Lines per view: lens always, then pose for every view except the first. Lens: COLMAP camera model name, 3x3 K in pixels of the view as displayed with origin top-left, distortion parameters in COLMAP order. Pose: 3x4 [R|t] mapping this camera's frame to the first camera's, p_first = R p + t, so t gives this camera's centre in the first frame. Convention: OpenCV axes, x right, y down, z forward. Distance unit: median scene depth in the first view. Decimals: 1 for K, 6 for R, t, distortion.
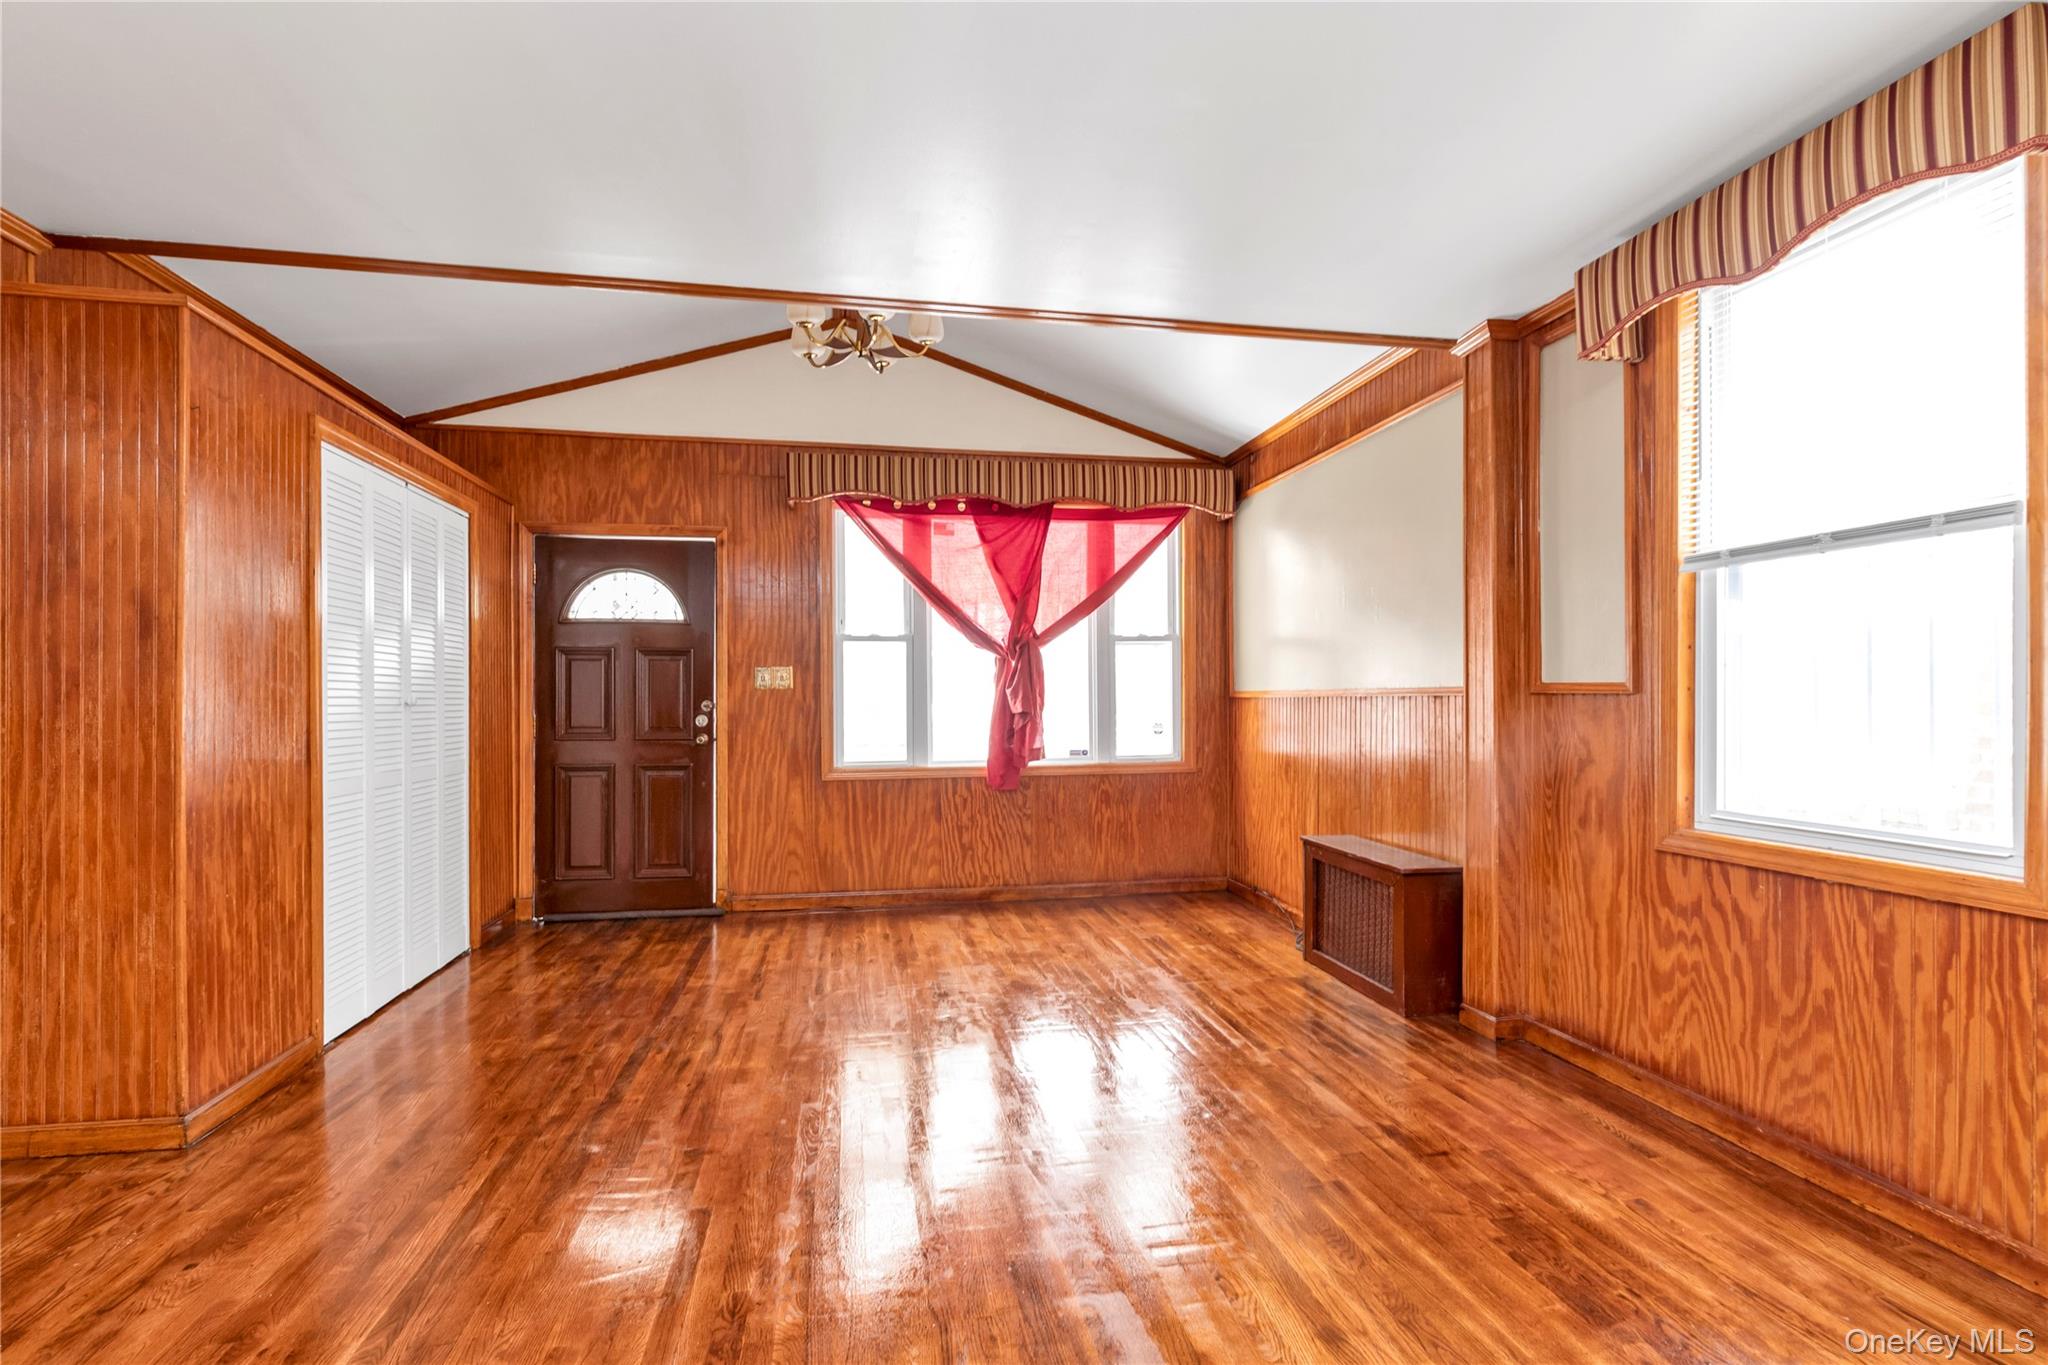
lens RADIAL K [[899.8, 0, 1024.0], [0, 899.8, 682.5], [0, 0, 1]] dist [0.000168, -0.000164]
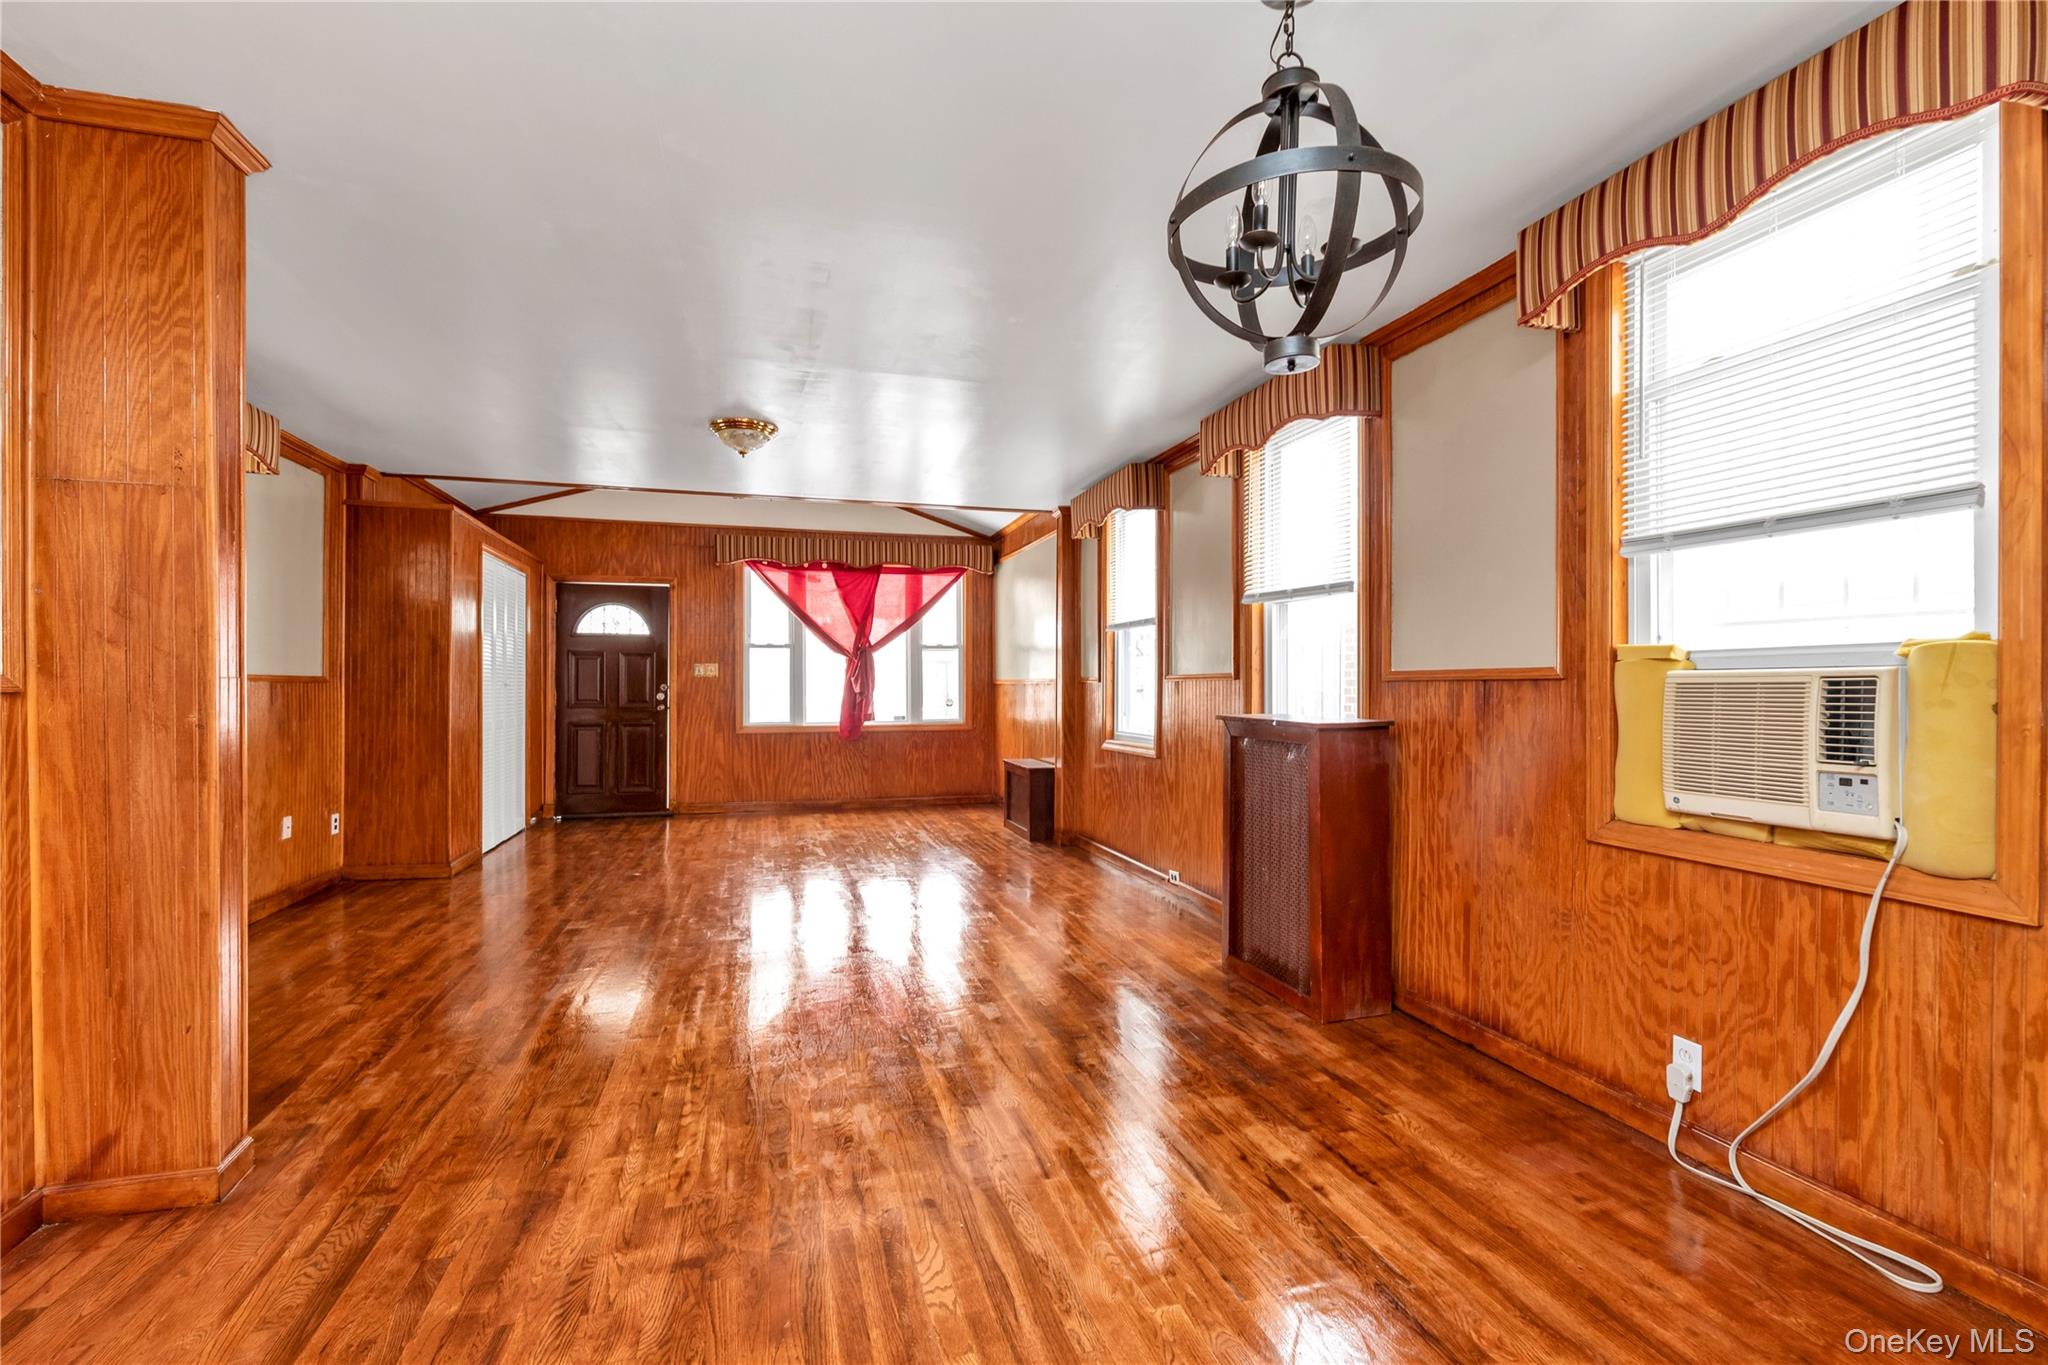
lens RADIAL K [[899.8, 0, 1024.0], [0, 899.8, 682.5], [0, 0, 1]] dist [0.000168, -0.000164]
pose [[0.995933, 0.005729, 0.089915, 0.149548], [-0.007060, 0.999870, 0.014490, -0.010770], [-0.089820, -0.015066, 0.995844, -0.676448]]
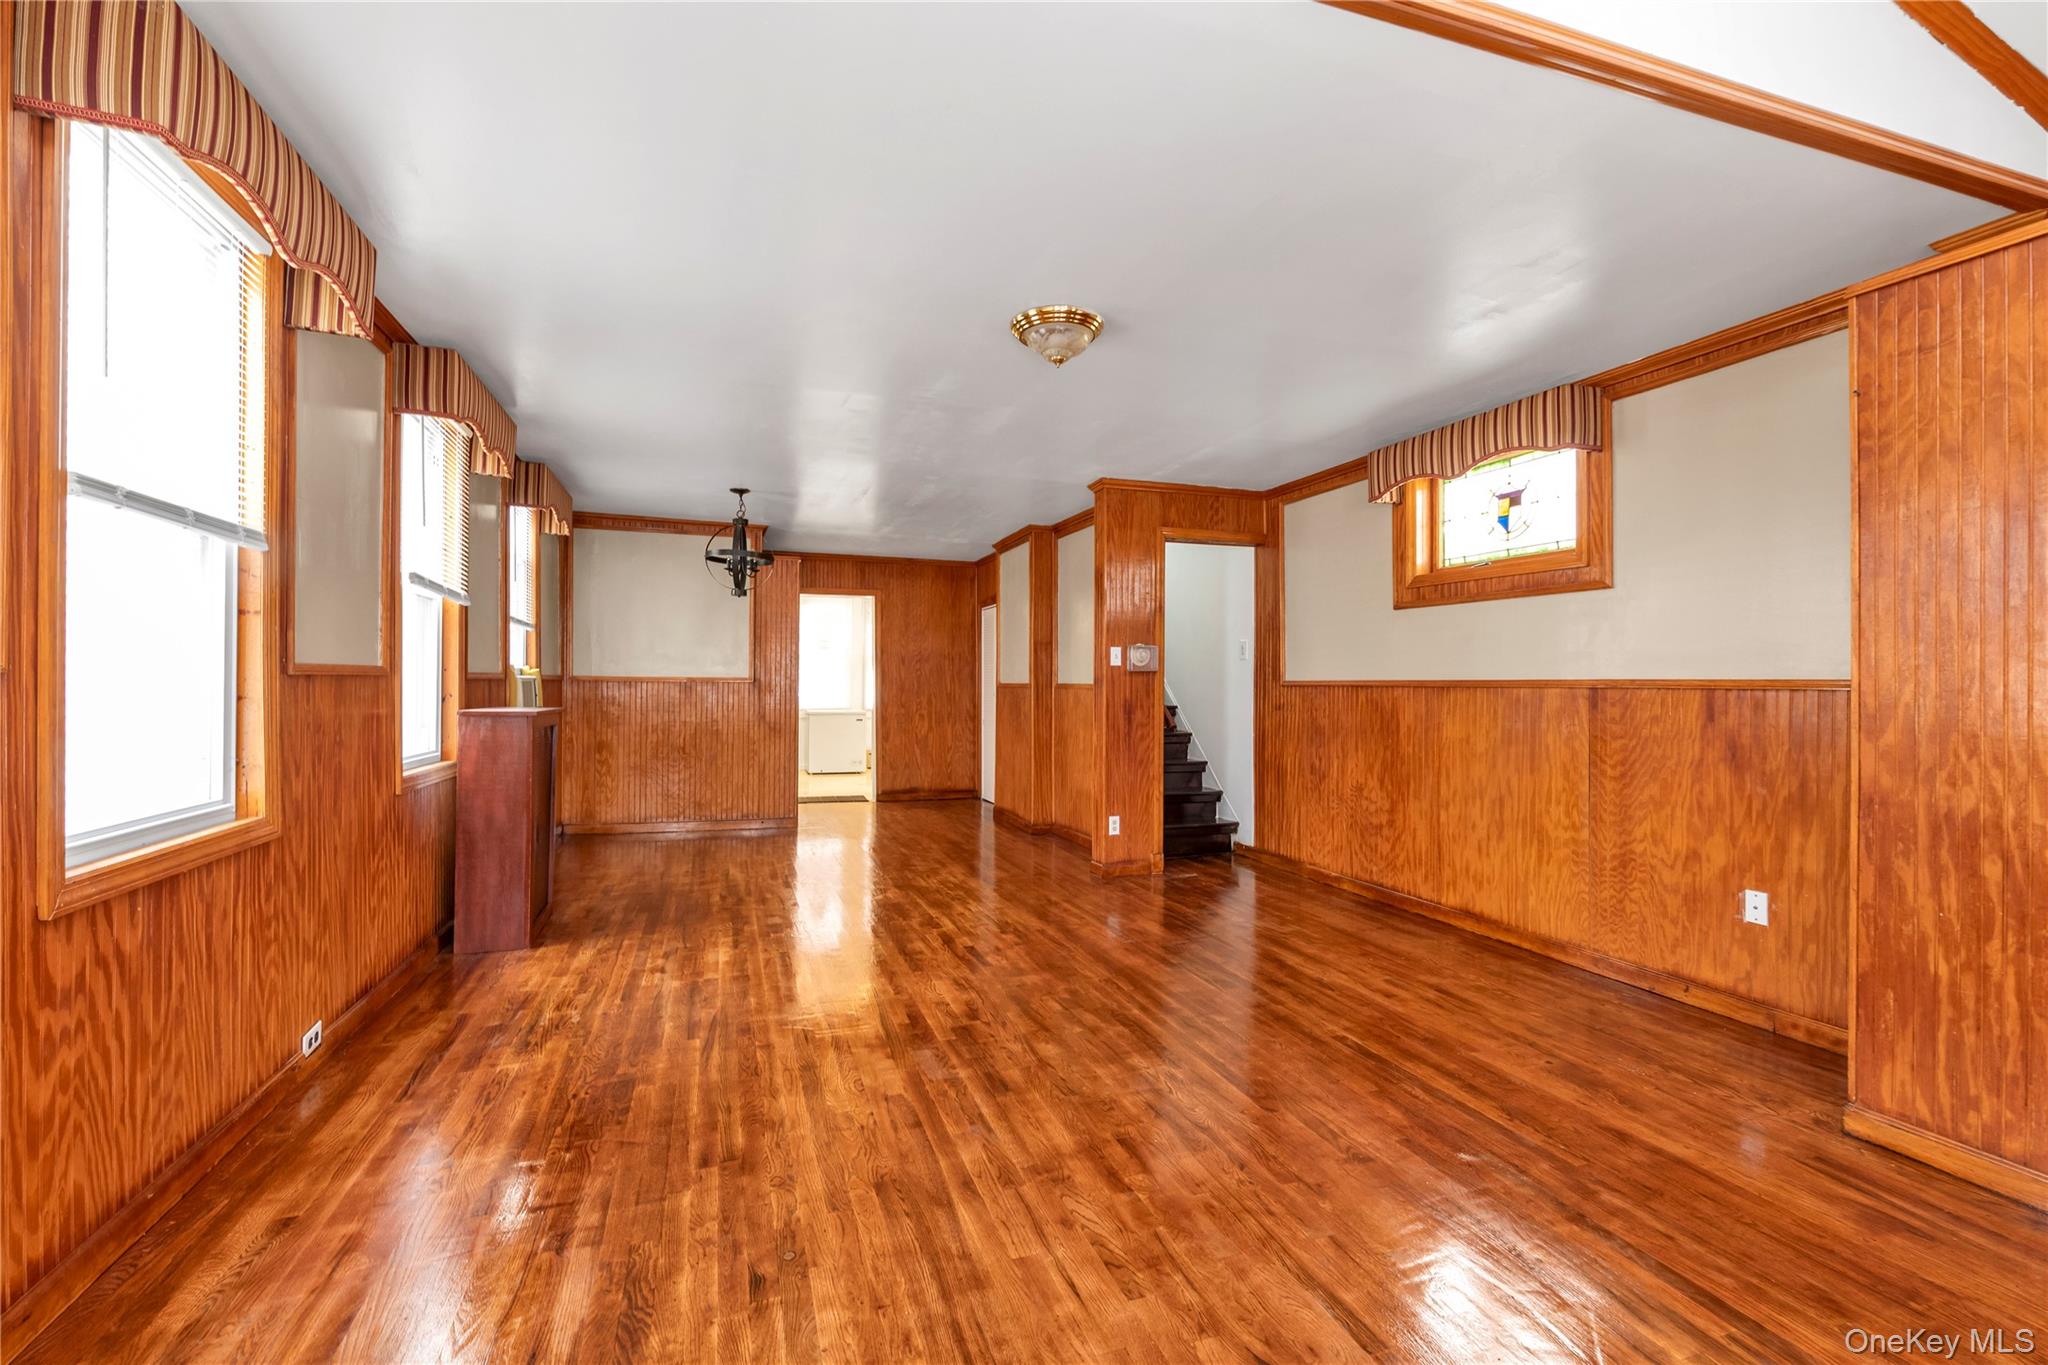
lens RADIAL K [[899.8, 0, 1024.0], [0, 899.8, 682.5], [0, 0, 1]] dist [0.000168, -0.000164]
pose [[-0.990734, -0.001476, -0.135811, 0.057484], [0.001103, 0.999820, -0.018915, 0.015590], [0.135814, -0.018890, -0.990554, 0.914725]]
